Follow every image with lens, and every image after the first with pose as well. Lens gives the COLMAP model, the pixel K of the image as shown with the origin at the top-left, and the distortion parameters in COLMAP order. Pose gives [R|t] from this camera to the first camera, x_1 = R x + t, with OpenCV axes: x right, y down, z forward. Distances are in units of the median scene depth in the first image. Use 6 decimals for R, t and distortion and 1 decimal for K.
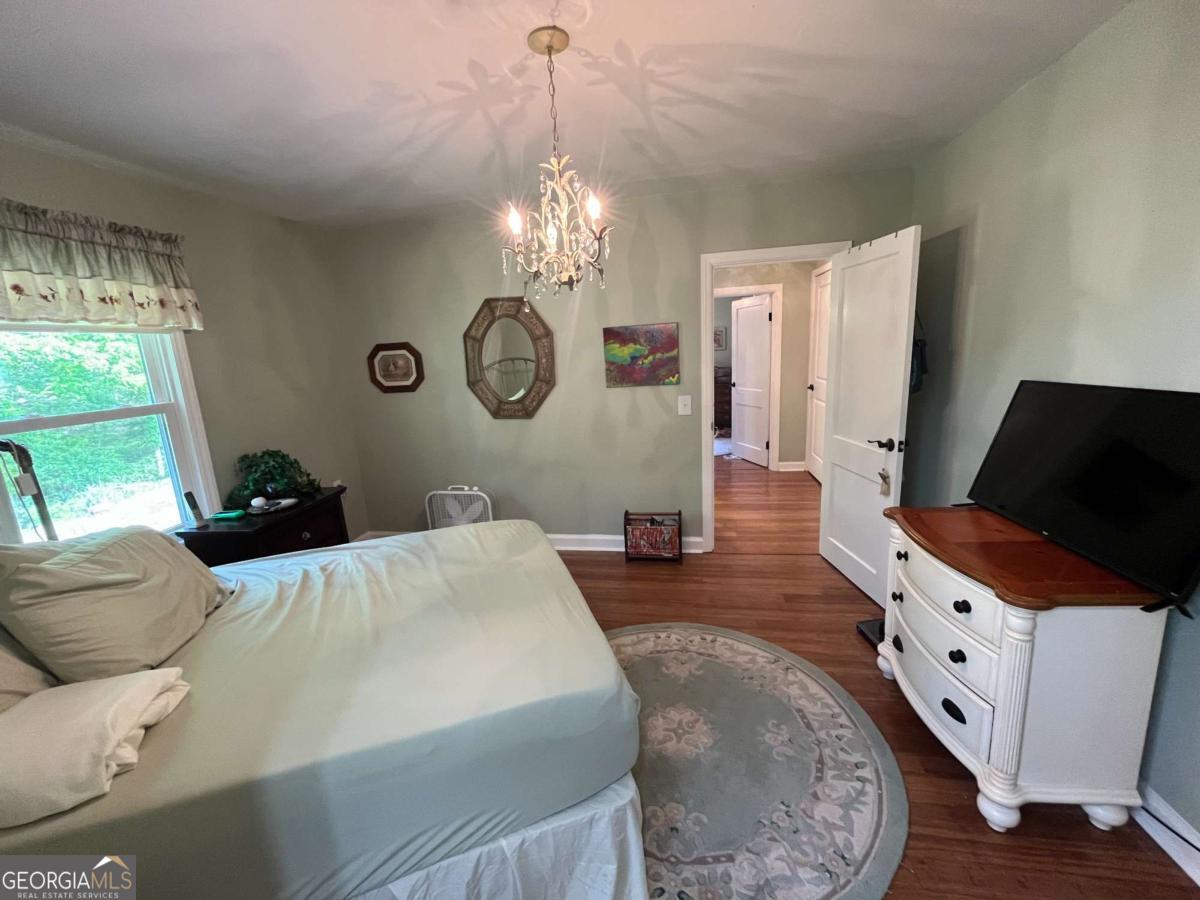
lens RADIAL K [[486.4, 0, 599.3], [0, 486.4, 451.0], [0, 0, 1]] dist [-0.000947, -0.000564]
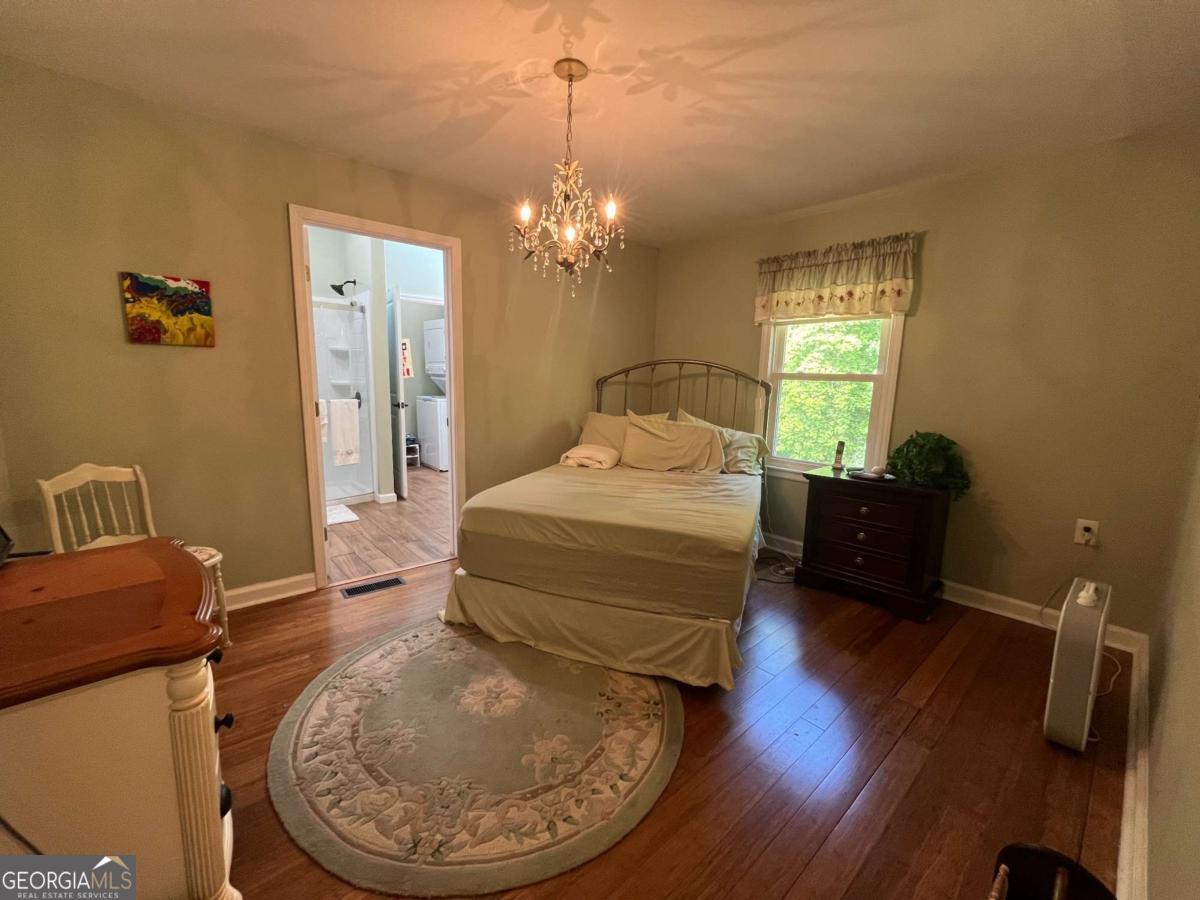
lens RADIAL K [[486.4, 0, 599.3], [0, 486.4, 451.0], [0, 0, 1]] dist [-0.000947, -0.000564]
pose [[-0.626627, 0.158407, -0.763050, 0.691499], [-0.150333, 0.936164, 0.317801, -0.253350], [0.764682, 0.313855, -0.562811, 1.505887]]
